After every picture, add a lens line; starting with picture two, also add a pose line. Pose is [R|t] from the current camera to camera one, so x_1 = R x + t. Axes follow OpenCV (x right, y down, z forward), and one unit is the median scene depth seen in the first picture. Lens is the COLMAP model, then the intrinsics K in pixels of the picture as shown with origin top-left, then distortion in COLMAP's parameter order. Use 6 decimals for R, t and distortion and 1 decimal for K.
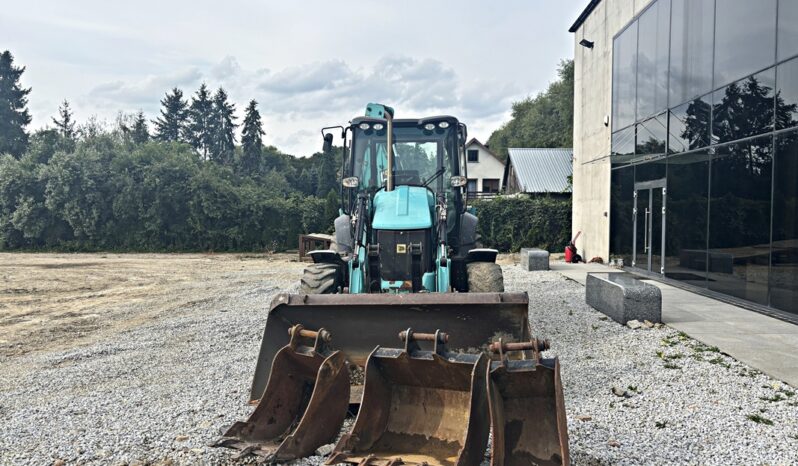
lens RADIAL K [[599.9, 0, 400.5], [0, 599.9, 230.6], [0, 0, 1]] dist [0.044920, -0.045168]
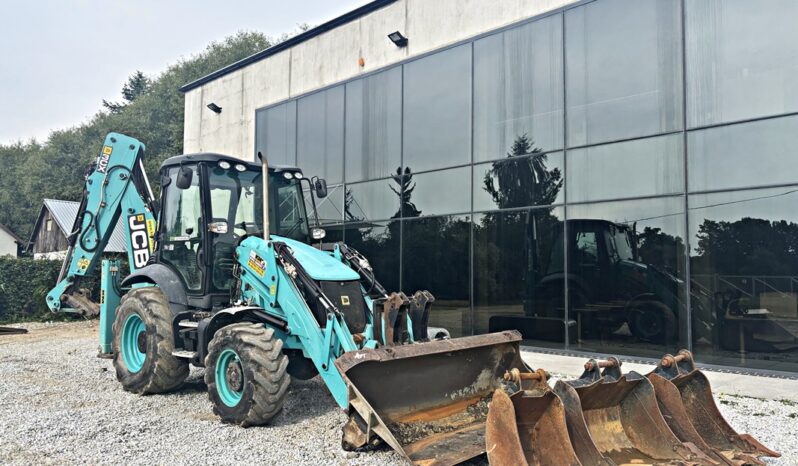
lens RADIAL K [[604.1, 0, 394.1], [0, 604.1, 236.6], [0, 0, 1]] dist [0.020628, 0.001063]
pose [[0.658553, 0.054326, 0.750571, -0.674714], [0.019738, 0.995801, -0.089393, 0.015878], [-0.752276, 0.073685, 0.654715, 0.304630]]
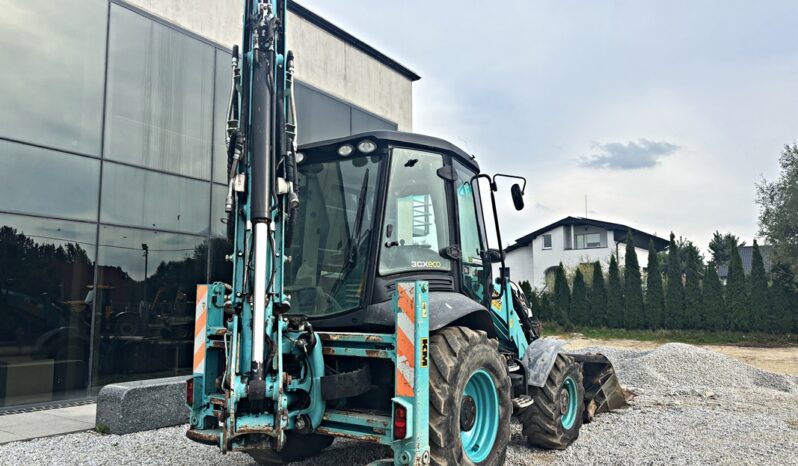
lens RADIAL K [[608.2, 0, 396.3], [0, 608.2, 236.1], [0, 0, 1]] dist [0.029245, -0.004948]
pose [[-0.851998, 0.062661, 0.519781, -0.453347], [0.018439, 0.995787, -0.089821, -0.046745], [-0.523220, -0.066943, -0.849565, 2.063479]]
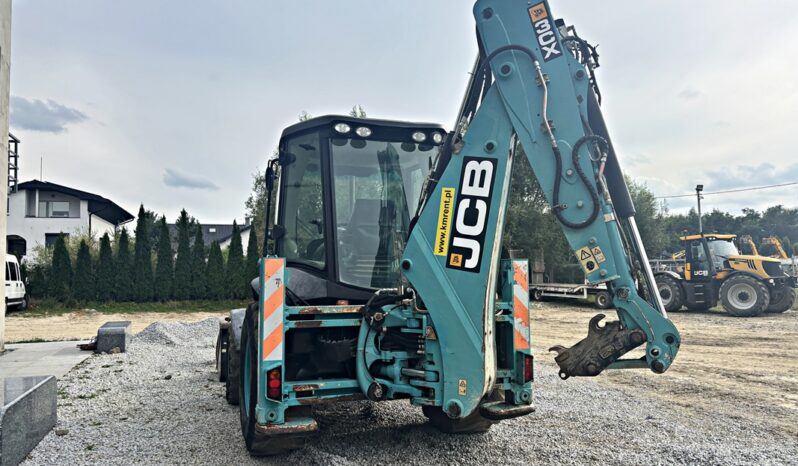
lens RADIAL K [[608.4, 0, 398.0], [0, 608.4, 233.9], [0, 0, 1]] dist [0.028969, -0.010256]
pose [[-0.929658, -0.010342, -0.368278, 0.297214], [0.004052, 0.999258, -0.038290, -0.059974], [0.368401, -0.037089, -0.928927, 2.201231]]
